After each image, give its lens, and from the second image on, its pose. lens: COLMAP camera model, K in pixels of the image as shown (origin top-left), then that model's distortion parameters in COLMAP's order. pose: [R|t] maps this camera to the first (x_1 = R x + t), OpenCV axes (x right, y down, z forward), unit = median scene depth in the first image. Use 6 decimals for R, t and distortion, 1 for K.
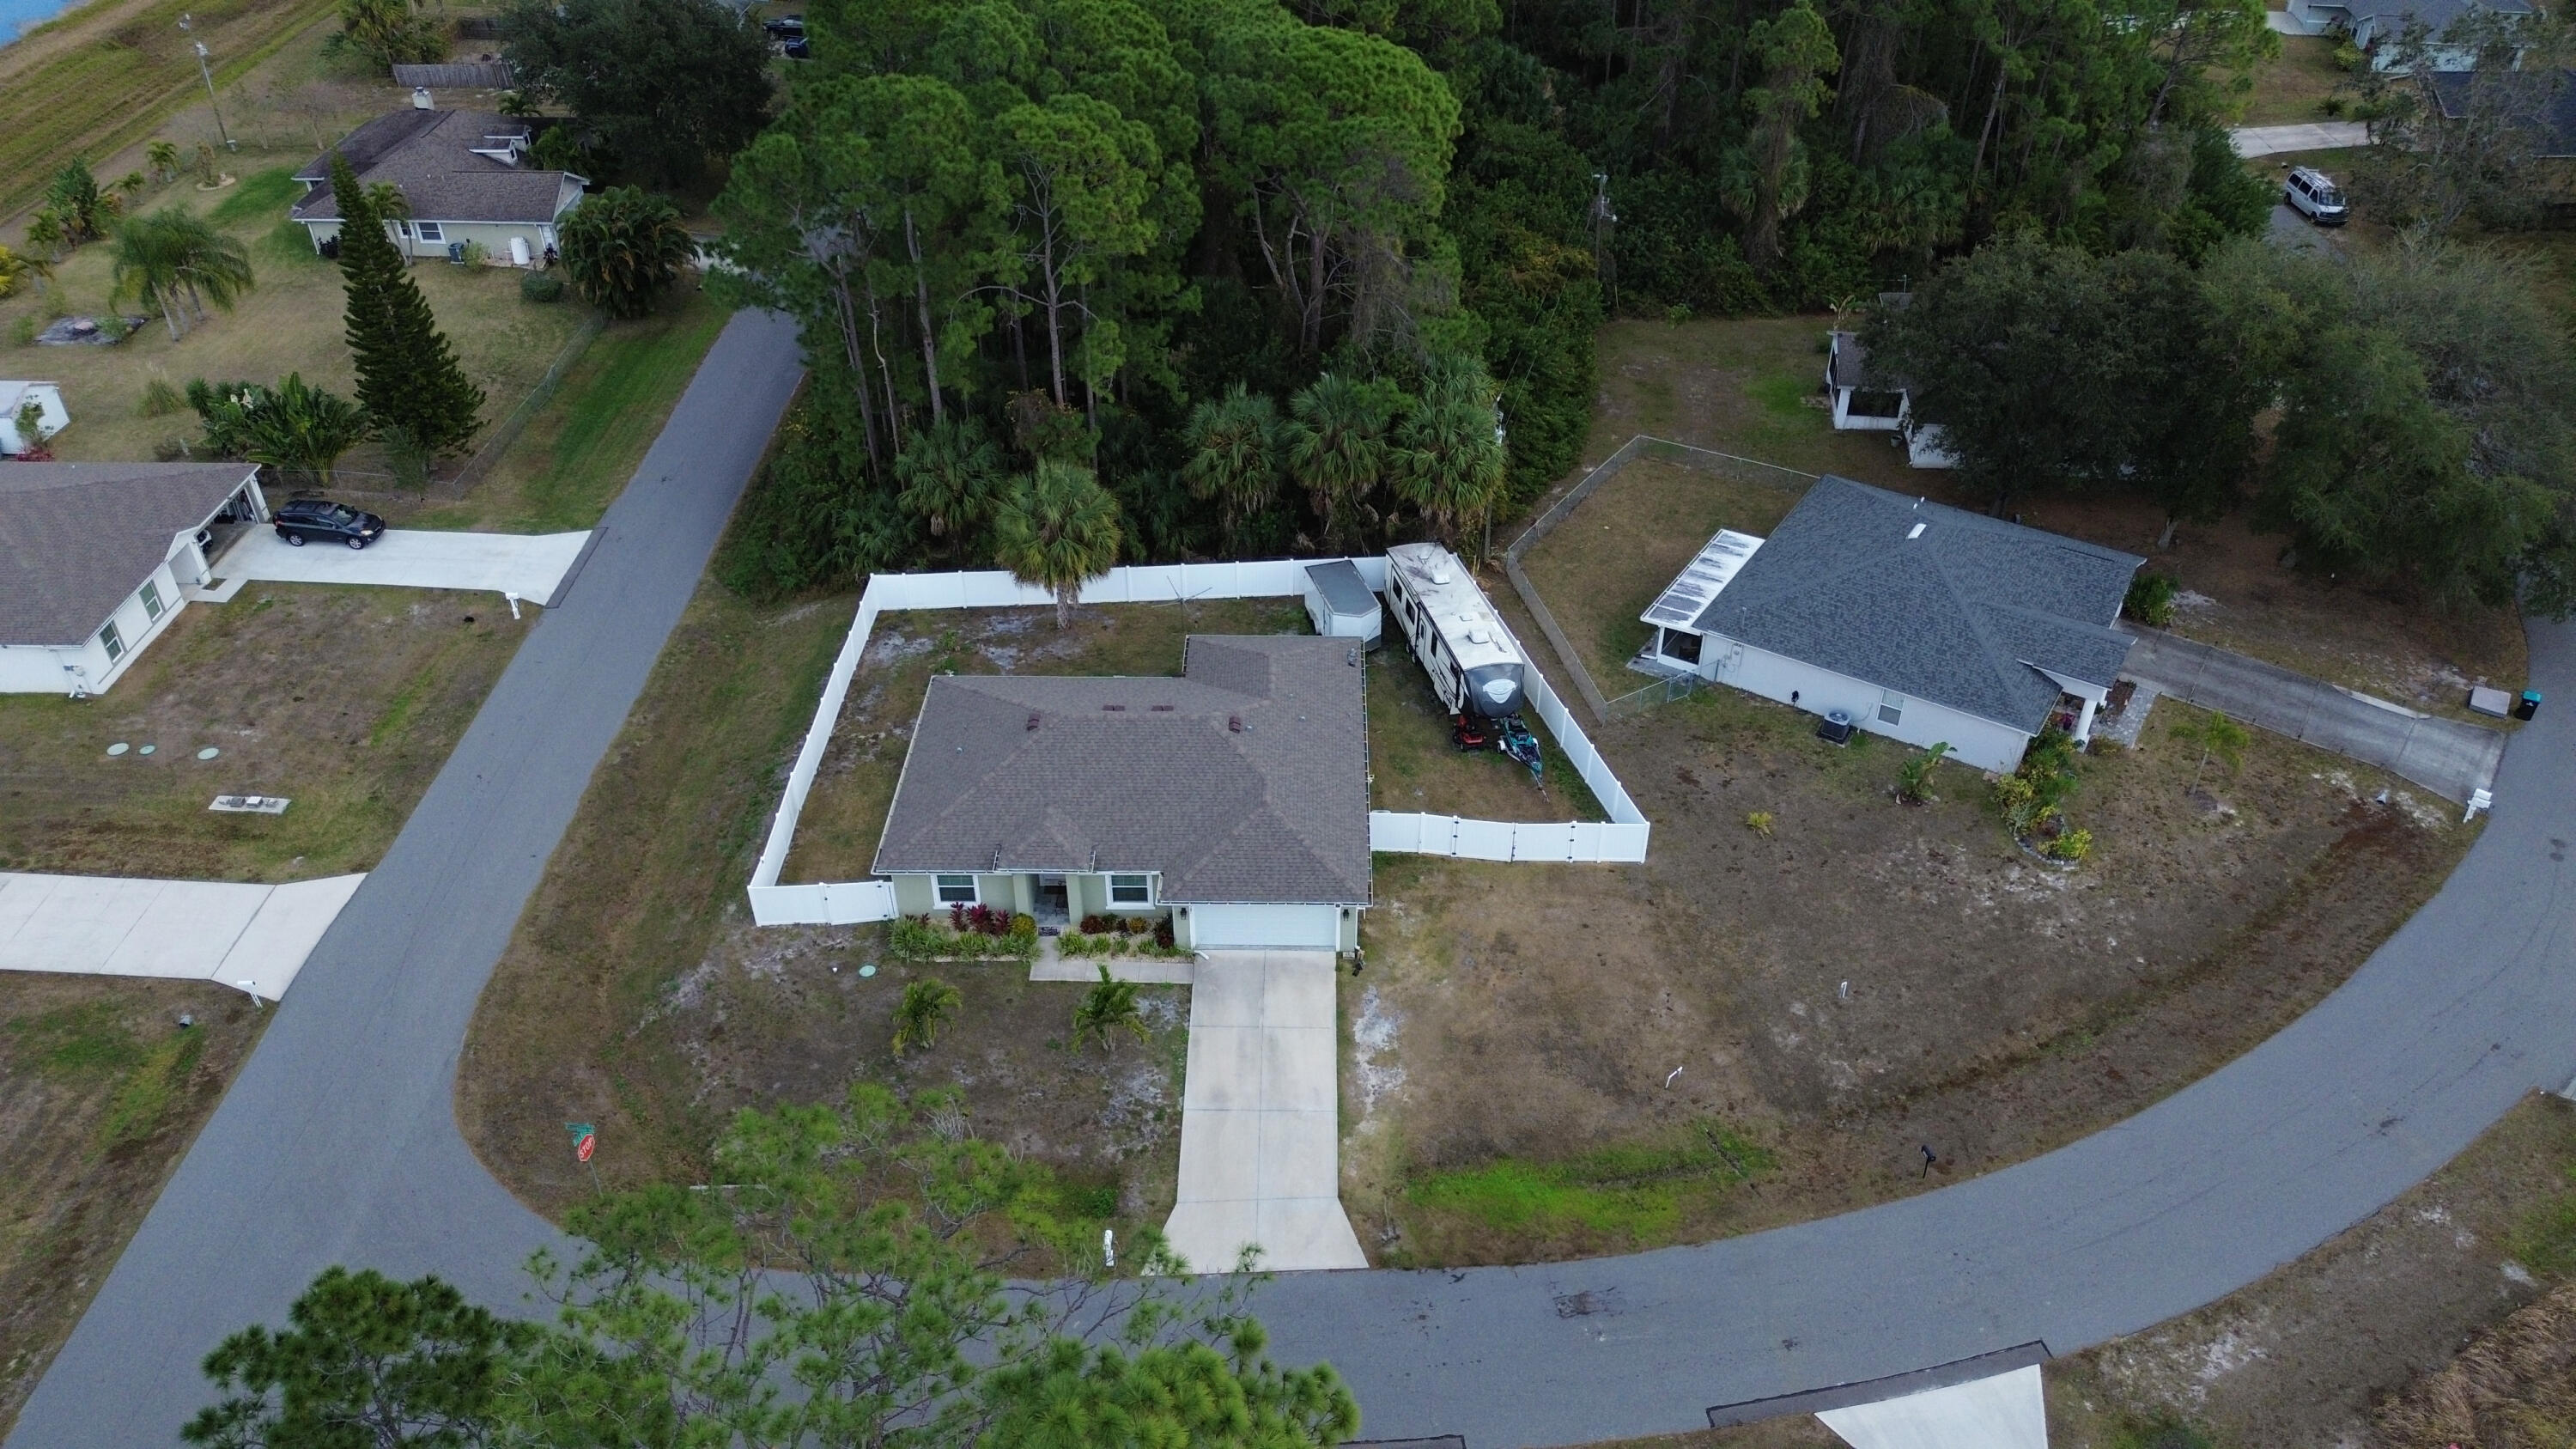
lens RADIAL K [[1819.0, 0, 1288.0], [0, 1819.0, 724.5], [0, 0, 1]] dist [0.051652, -0.039498]
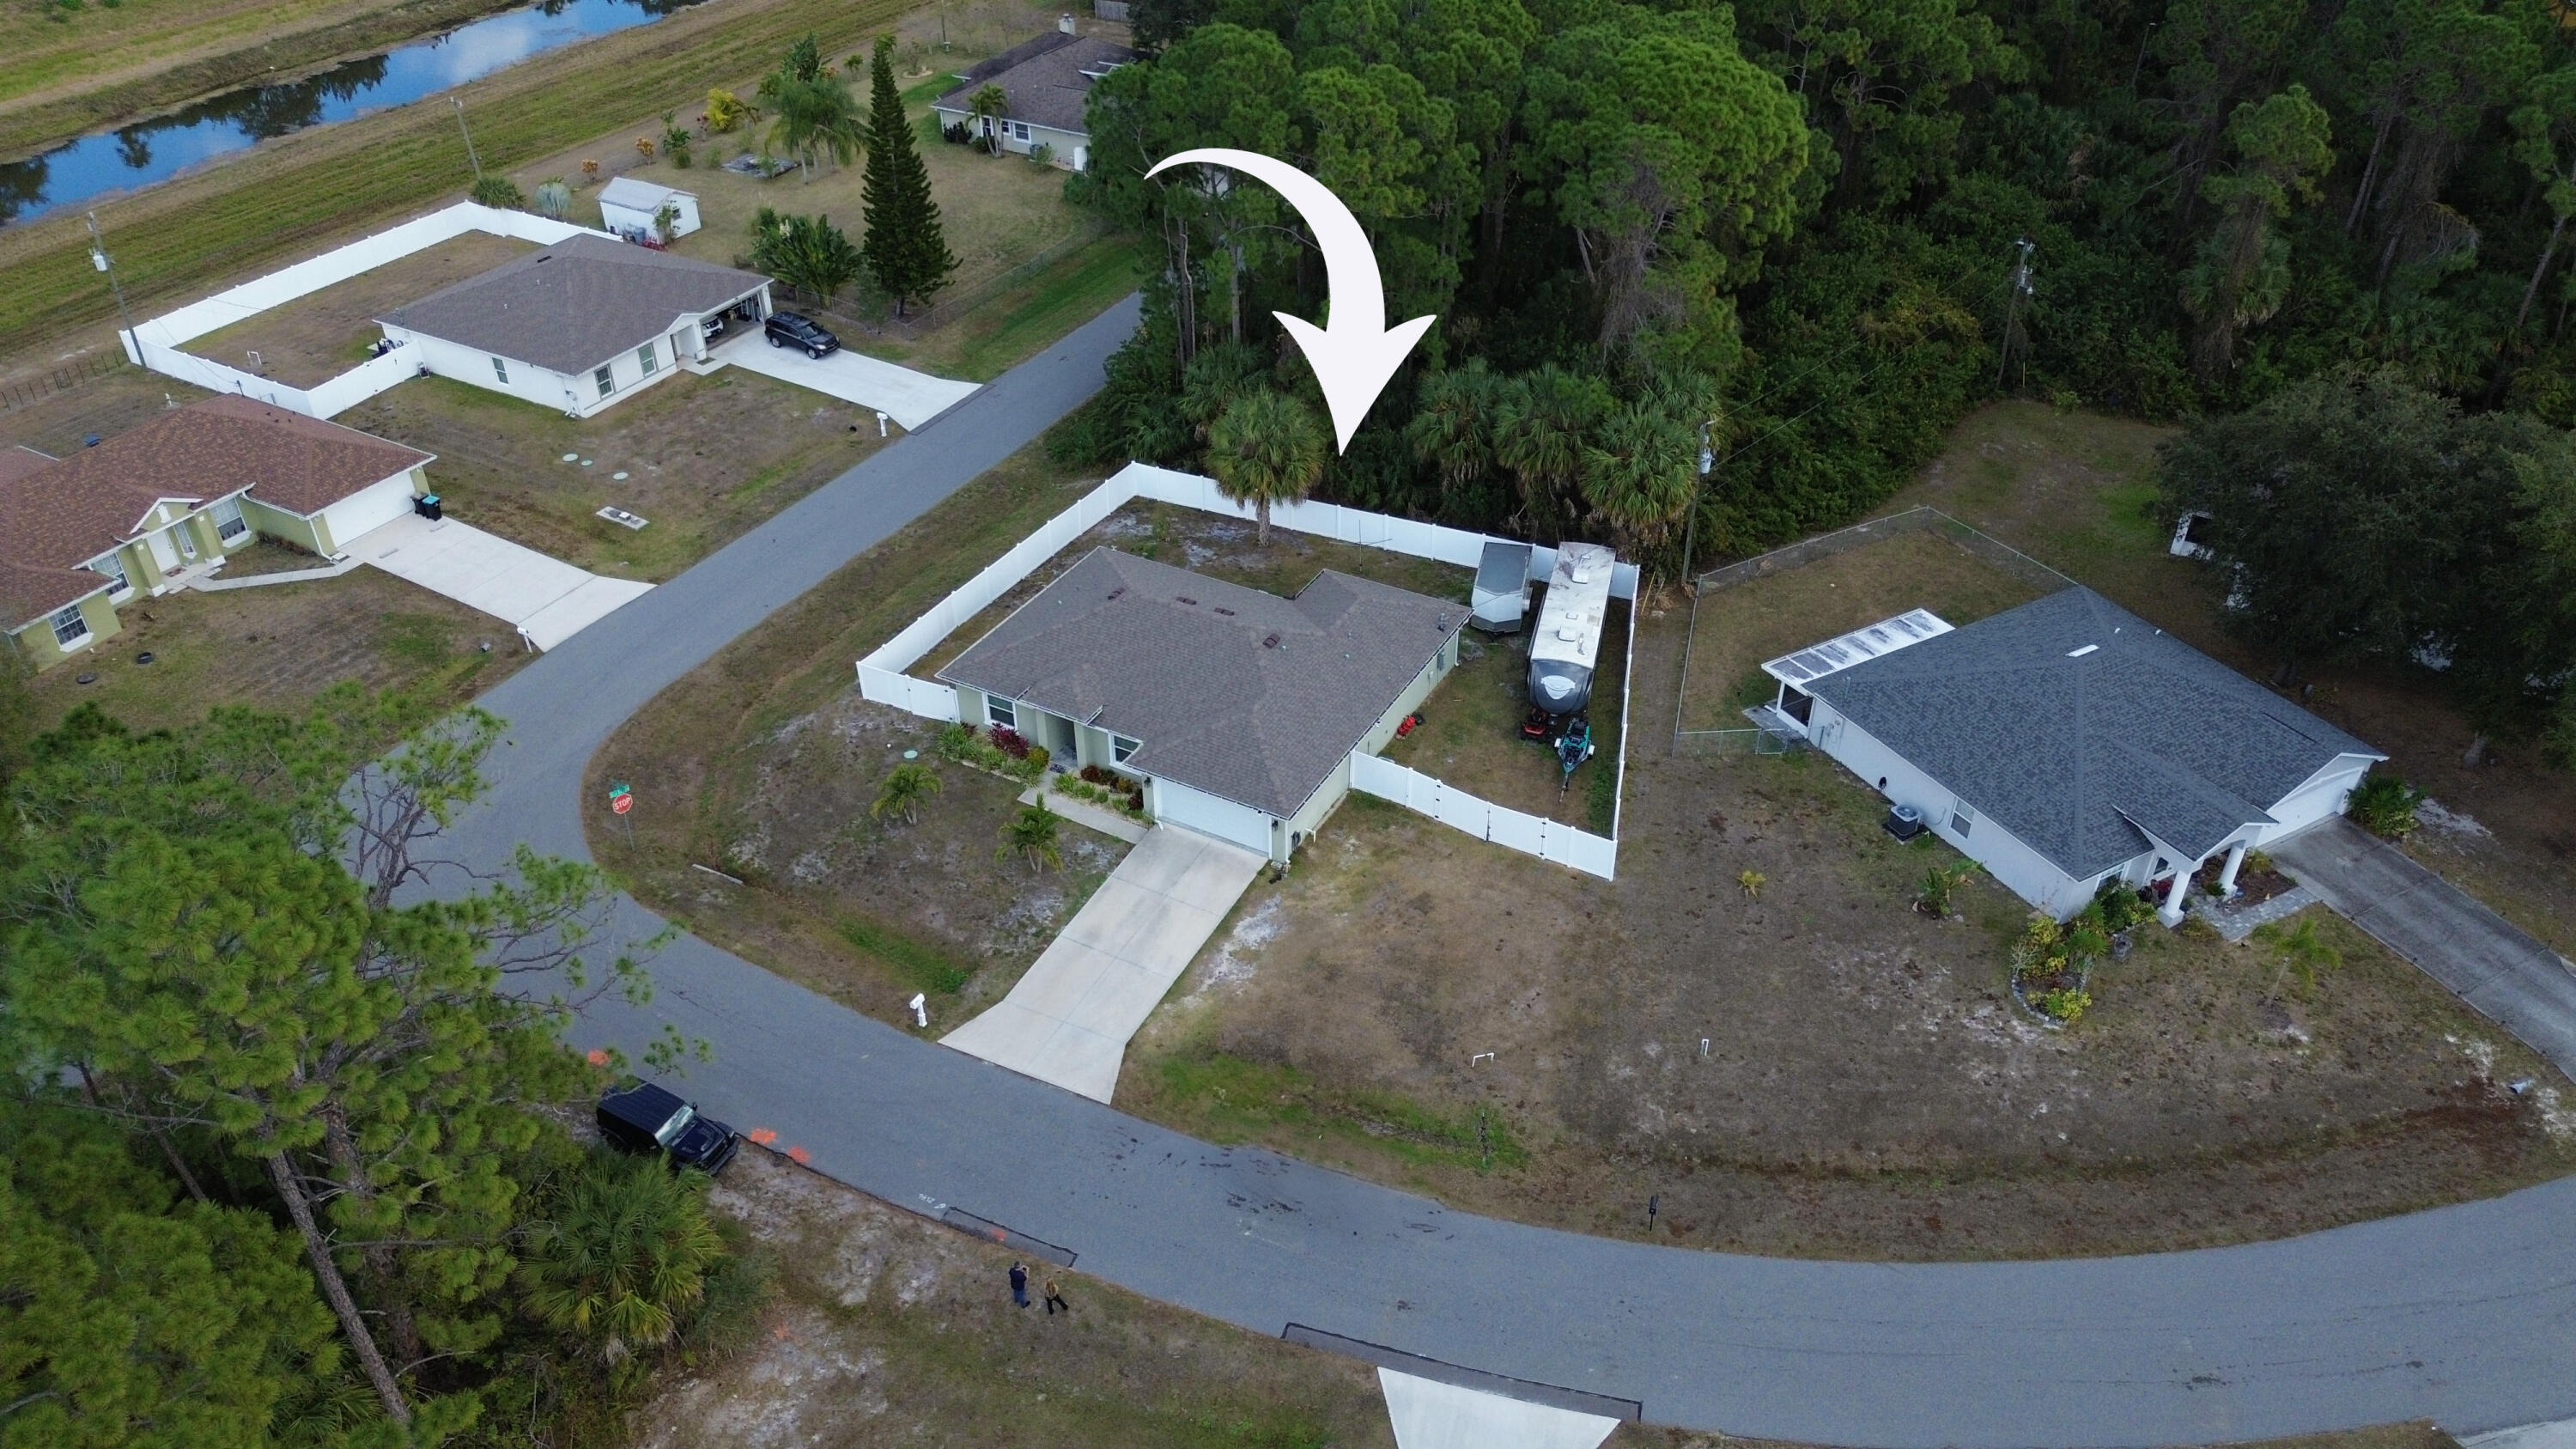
lens RADIAL K [[1819.0, 0, 1288.0], [0, 1819.0, 724.5], [0, 0, 1]] dist [0.051652, -0.039498]
pose [[0.884066, 0.269783, -0.381634, 0.356069], [-0.273412, 0.960804, 0.045840, -0.003498], [0.379042, 0.063818, 0.923176, 0.003793]]
